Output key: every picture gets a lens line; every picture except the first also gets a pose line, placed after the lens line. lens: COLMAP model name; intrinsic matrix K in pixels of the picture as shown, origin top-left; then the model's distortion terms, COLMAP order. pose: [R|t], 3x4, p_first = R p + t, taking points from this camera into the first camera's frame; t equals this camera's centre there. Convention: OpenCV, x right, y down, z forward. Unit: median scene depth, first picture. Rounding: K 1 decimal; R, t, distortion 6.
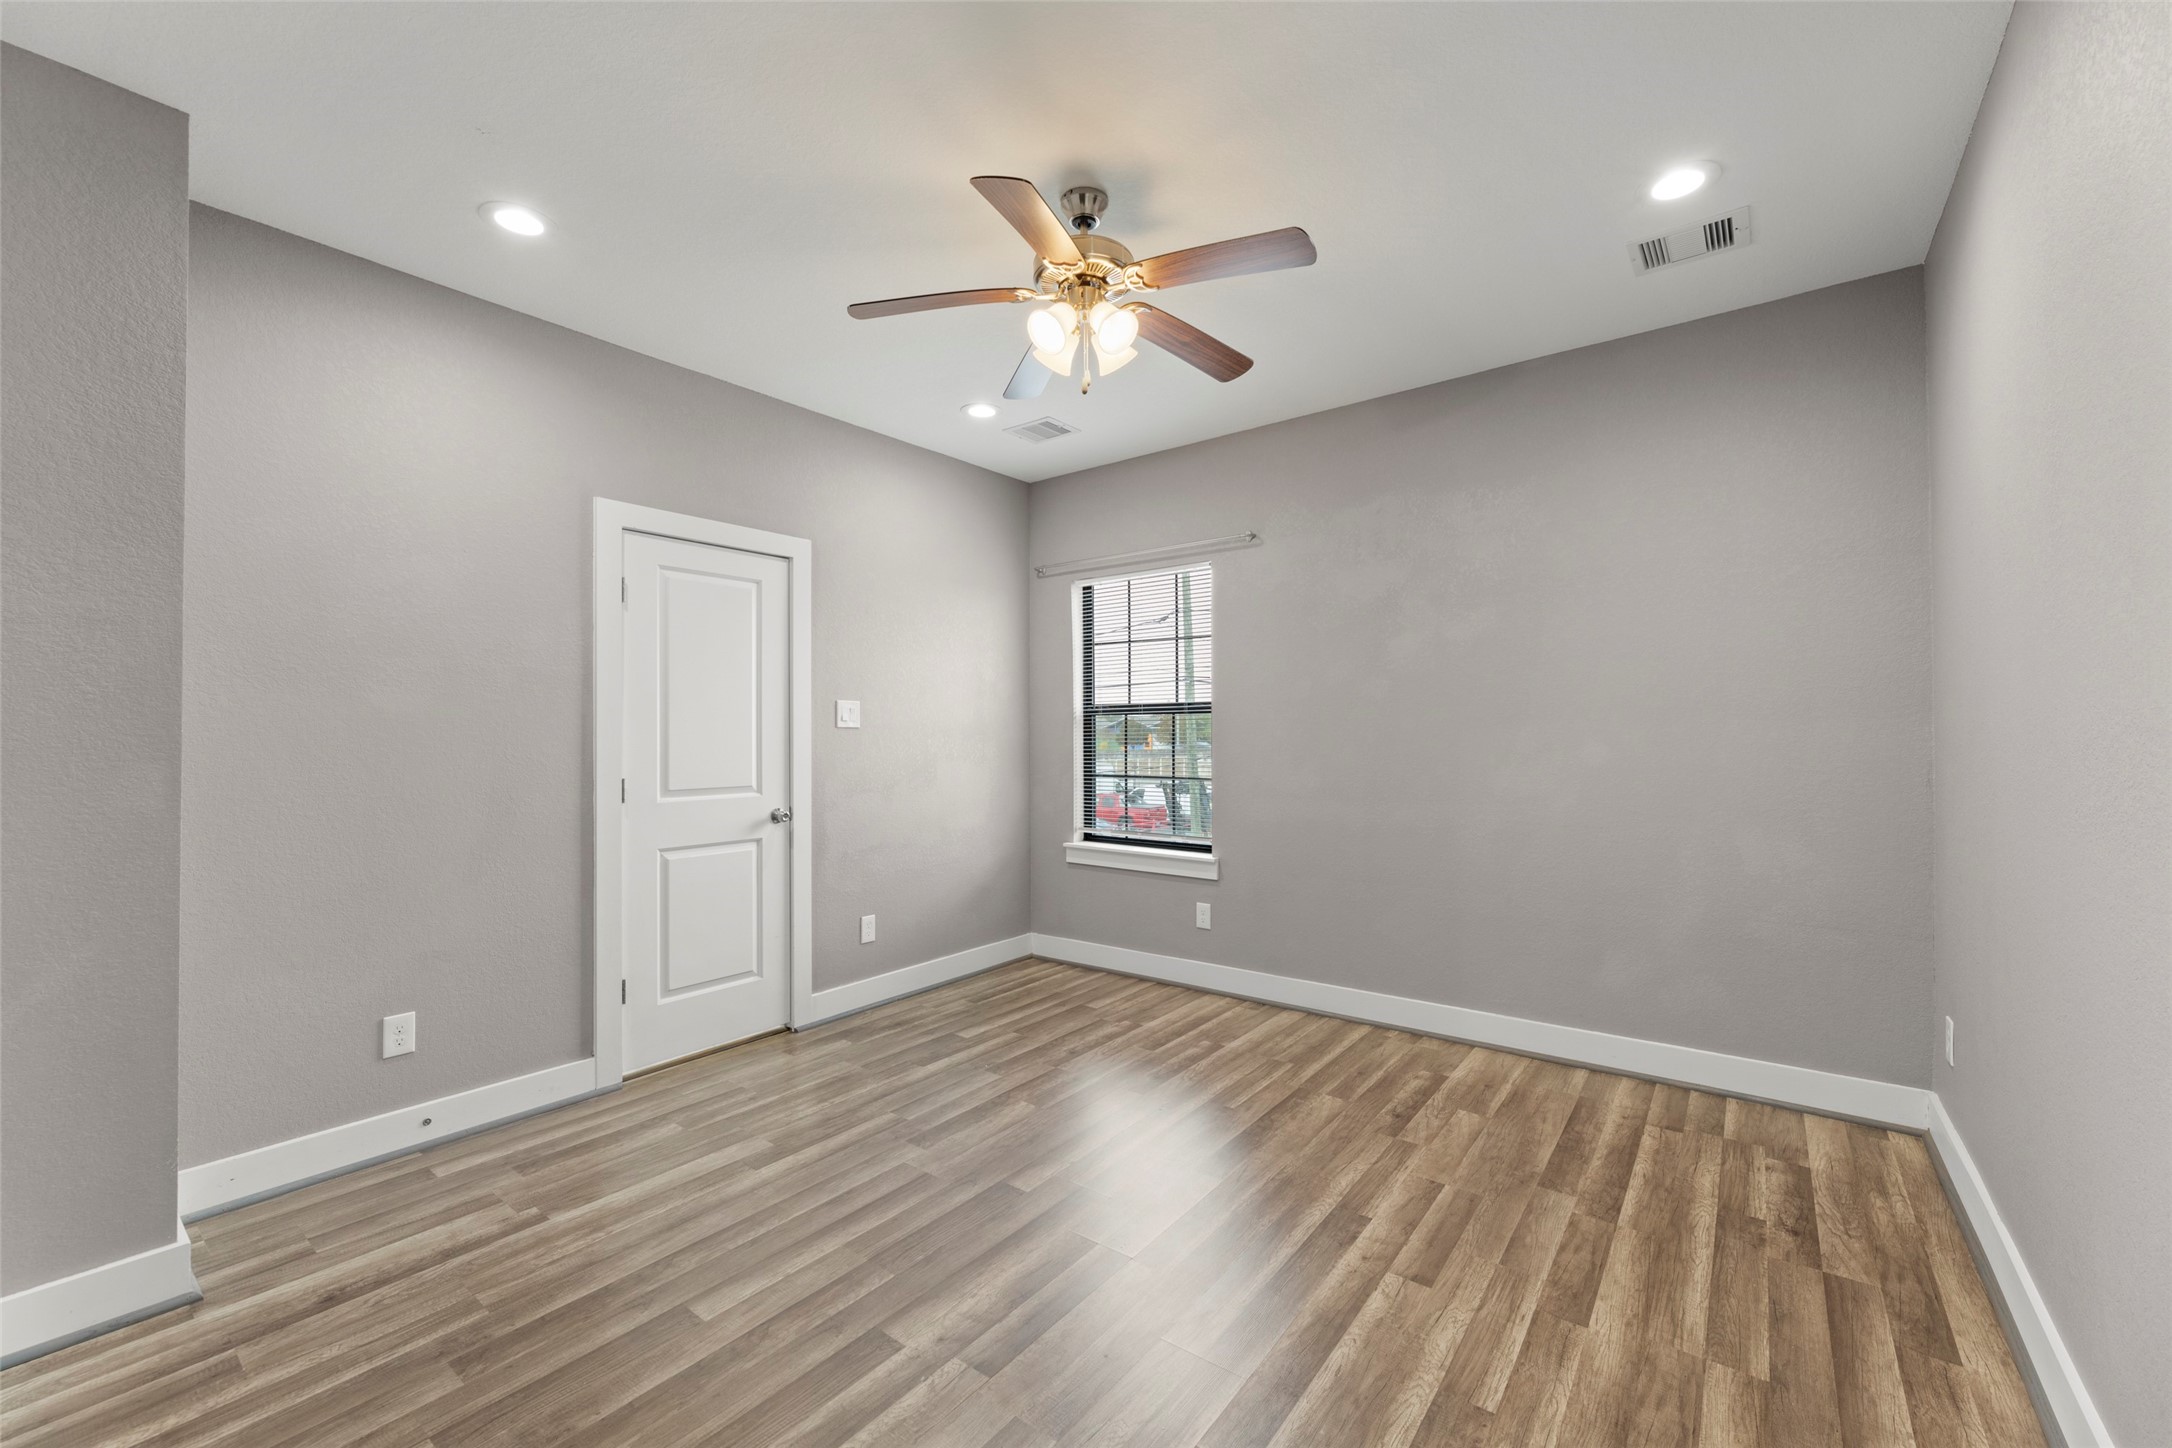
lens RADIAL K [[865.0, 0, 1080.4], [0, 865.0, 729.6], [0, 0, 1]] dist [0.001358, 0.000240]
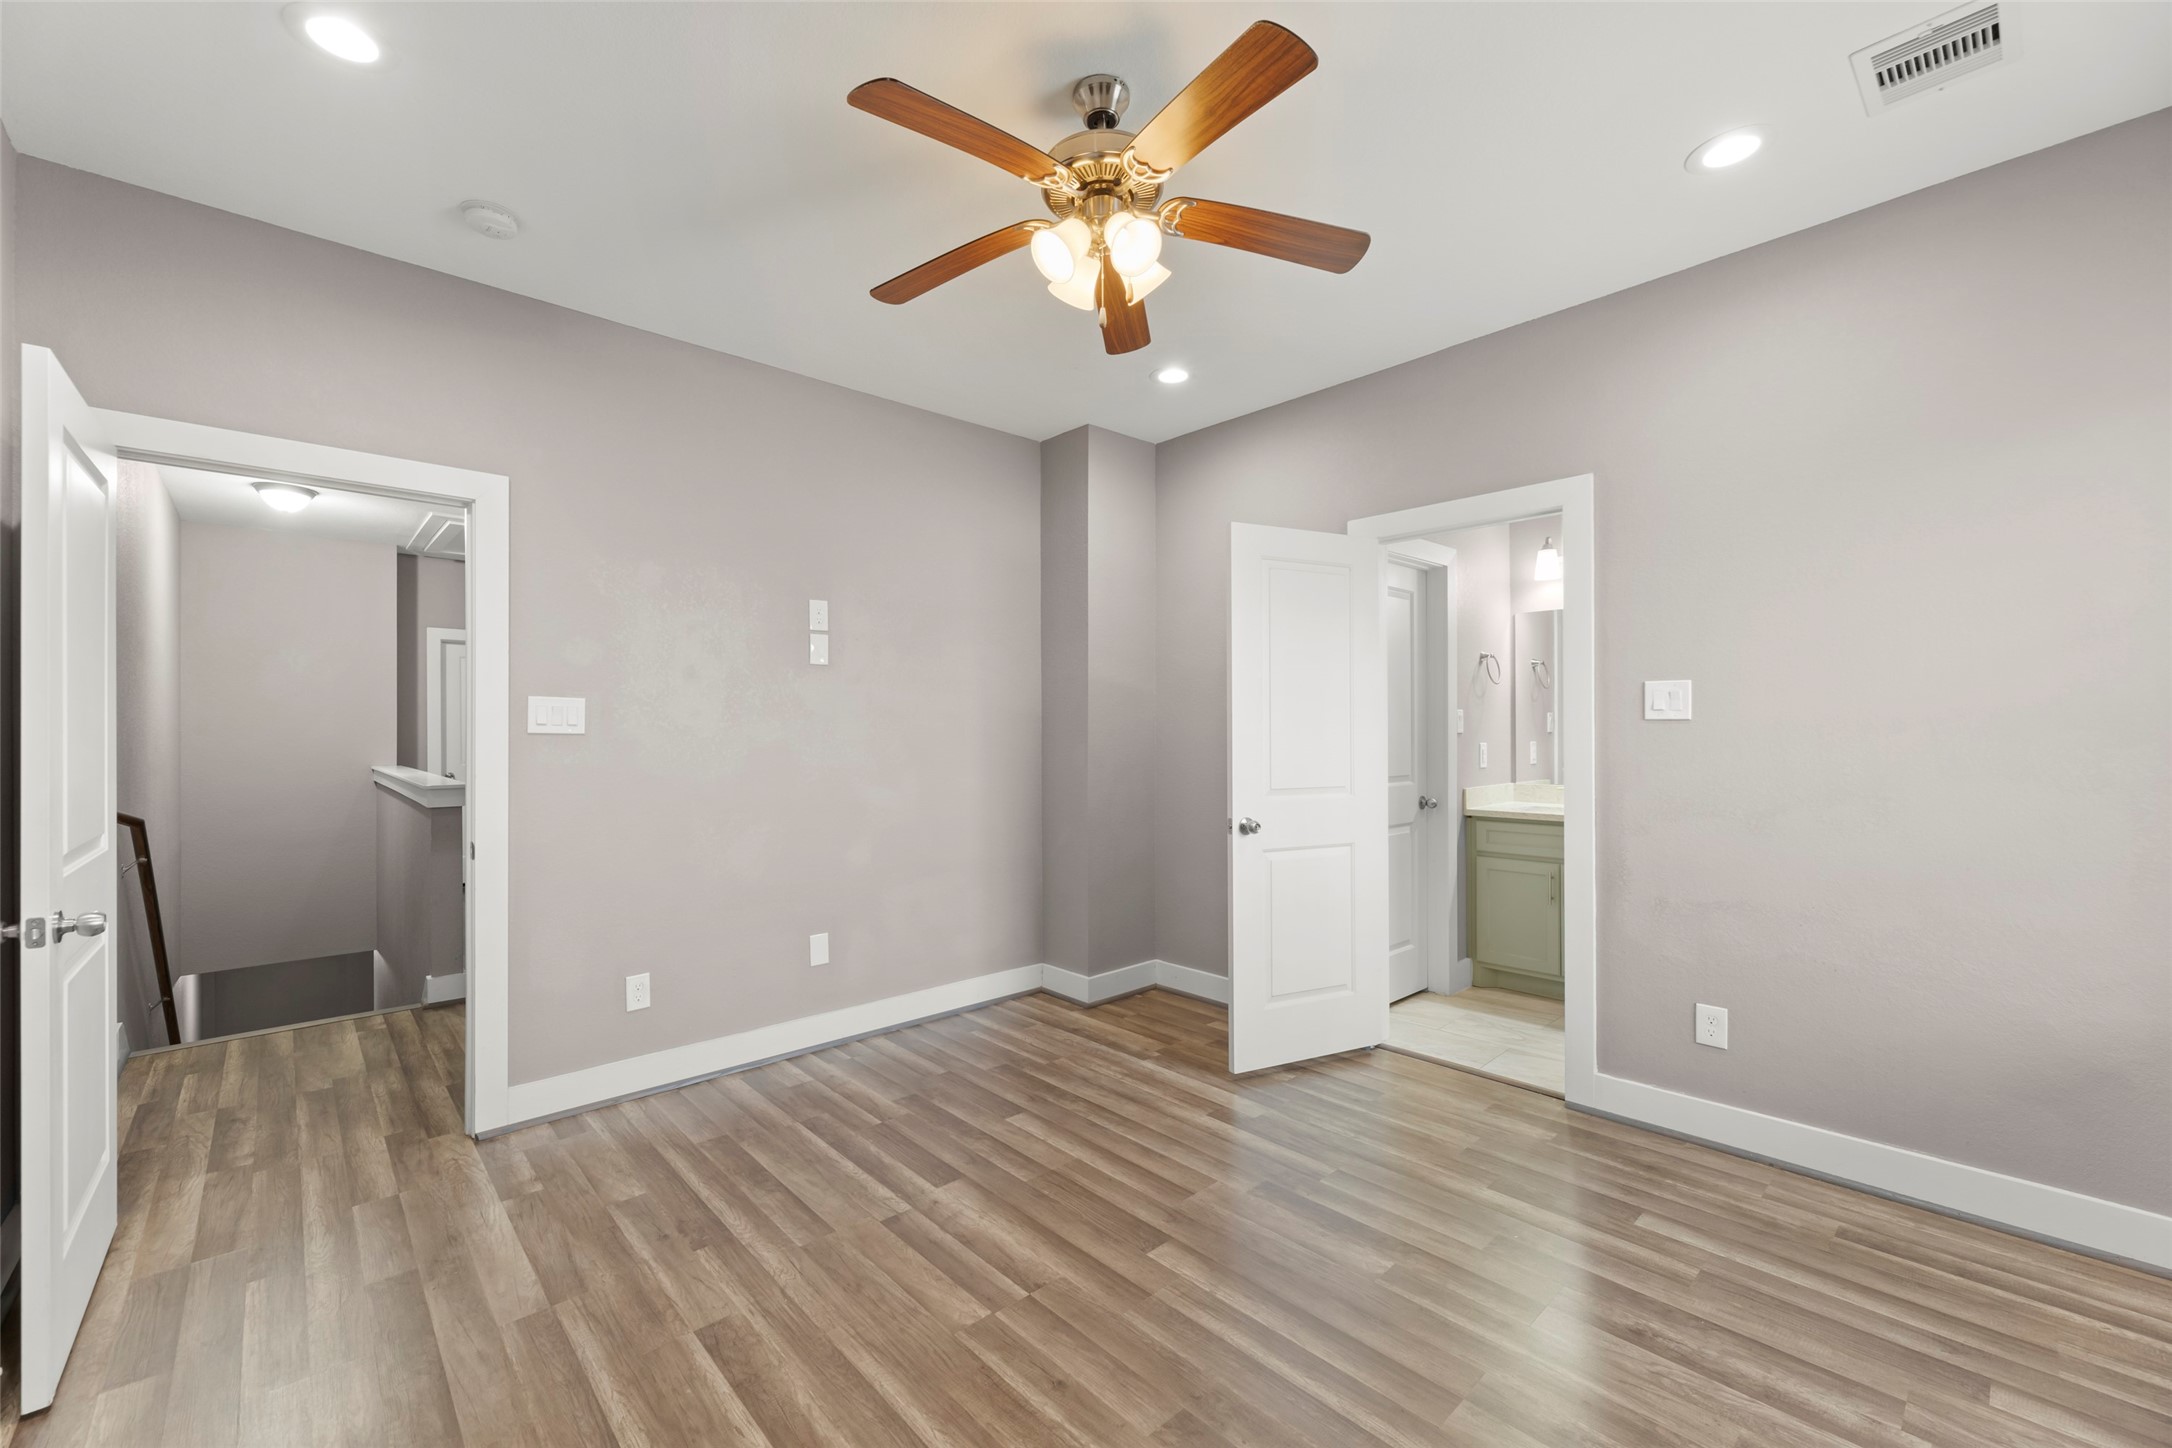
lens RADIAL K [[872.8, 0, 1080.3], [0, 872.8, 730.2], [0, 0, 1]] dist [-0.002015, 0.000003]
pose [[-0.160306, 0.002766, -0.987063, 0.810631], [0.007836, 0.999968, 0.001530, 0.002187], [0.987036, -0.007490, -0.160323, 1.067468]]
